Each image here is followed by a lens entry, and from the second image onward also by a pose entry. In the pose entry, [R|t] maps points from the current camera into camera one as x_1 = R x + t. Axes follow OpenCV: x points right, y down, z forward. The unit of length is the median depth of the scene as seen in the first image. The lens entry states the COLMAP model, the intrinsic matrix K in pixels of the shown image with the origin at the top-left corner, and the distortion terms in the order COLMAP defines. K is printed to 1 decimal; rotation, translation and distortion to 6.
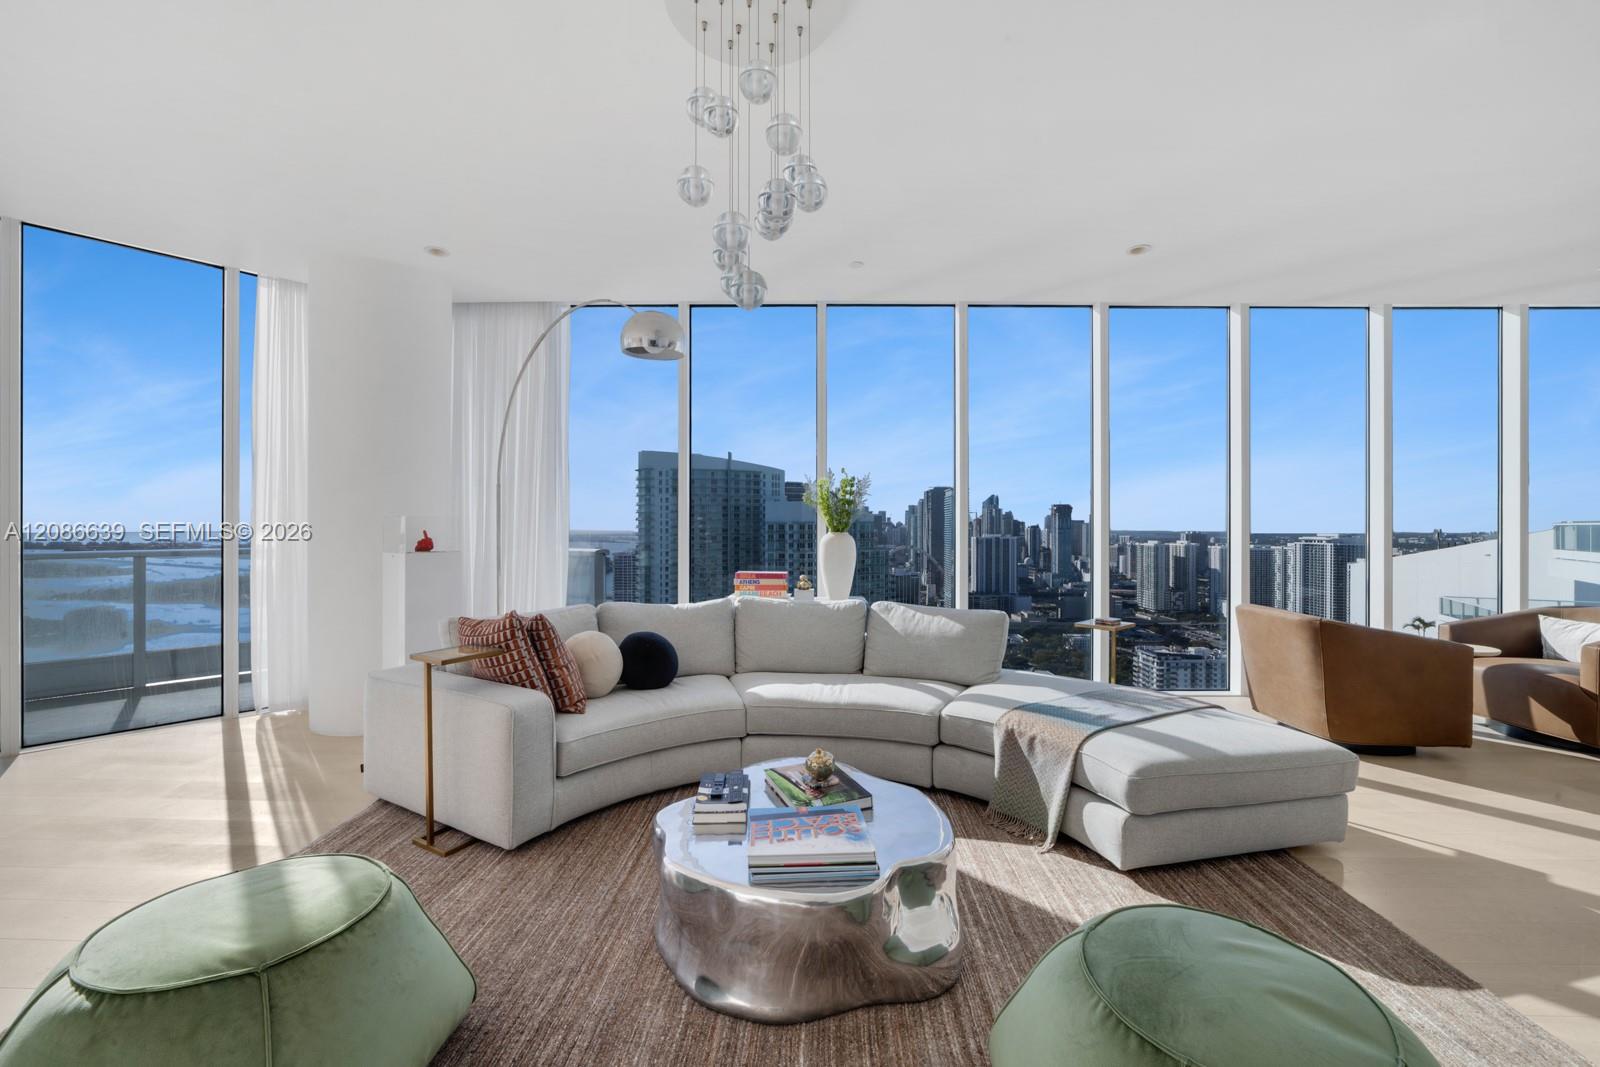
lens RADIAL K [[668.9, 0, 797.9], [0, 668.9, 519.8], [0, 0, 1]] dist [-0.004068, -0.000316]
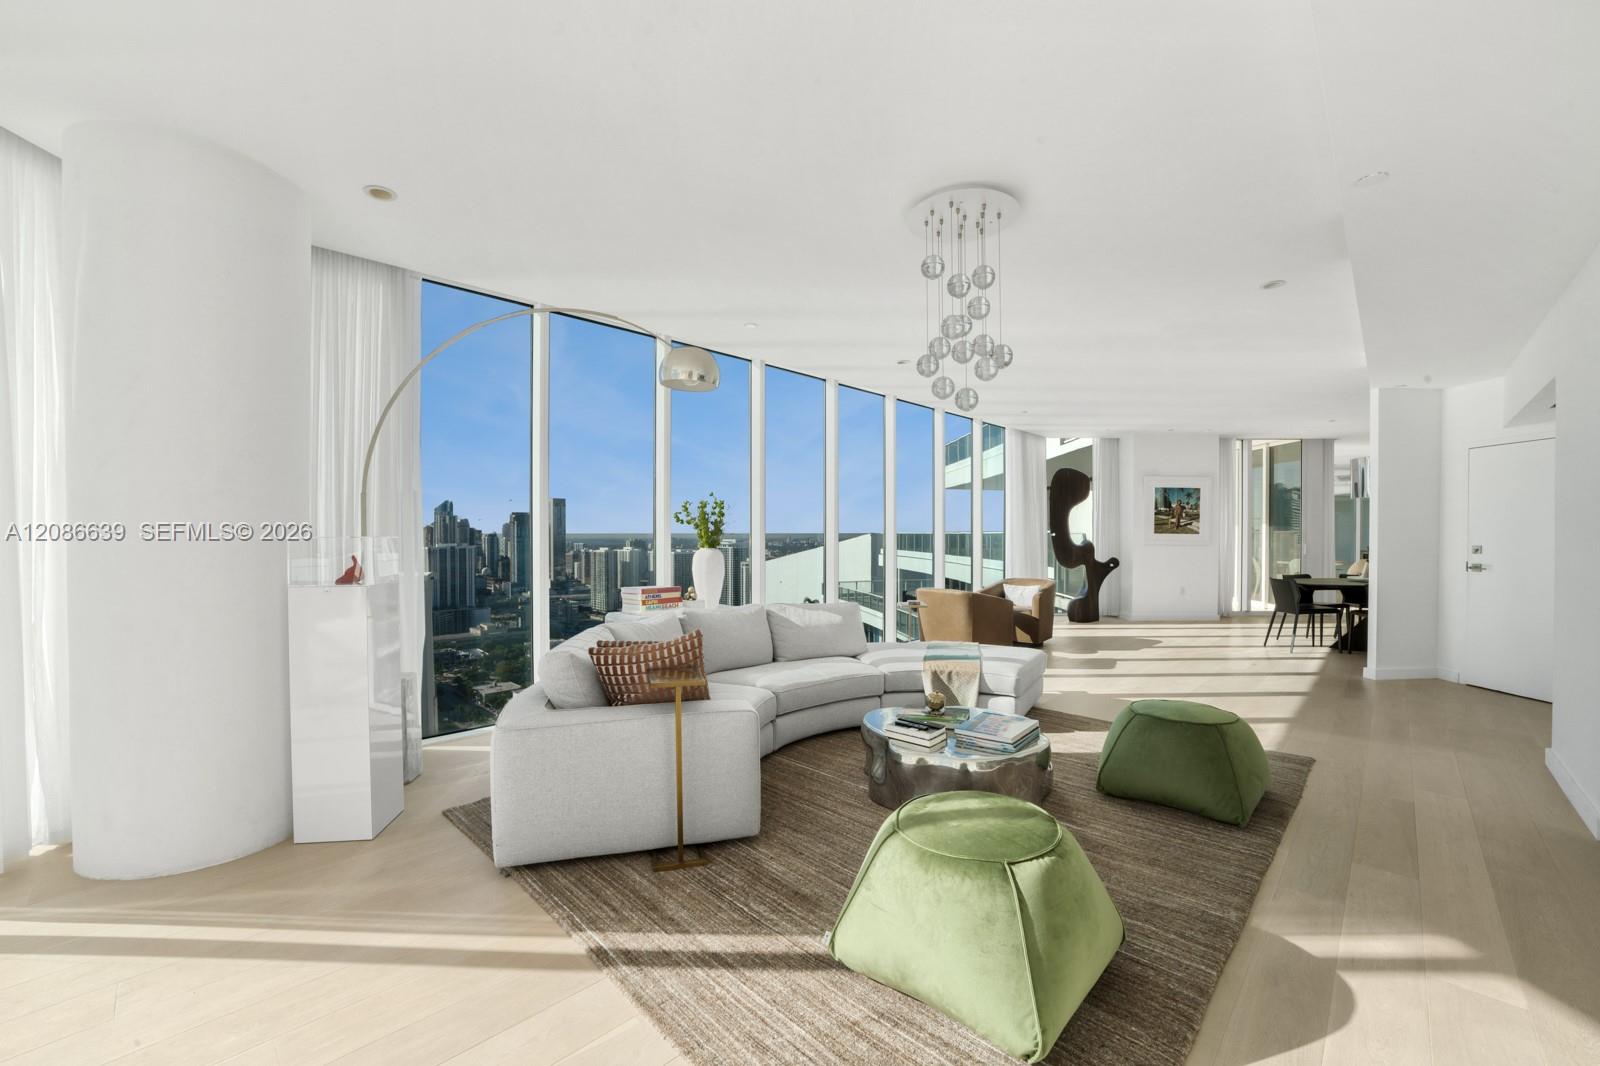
lens RADIAL K [[668.9, 0, 809.8], [0, 668.9, 538.6], [0, 0, 1]] dist [-0.004068, -0.000316]
pose [[0.707034, -0.007621, 0.707139, -1.032772], [-0.003633, 0.999890, 0.014408, -0.018678], [-0.707171, -0.012756, 0.706928, 0.105059]]
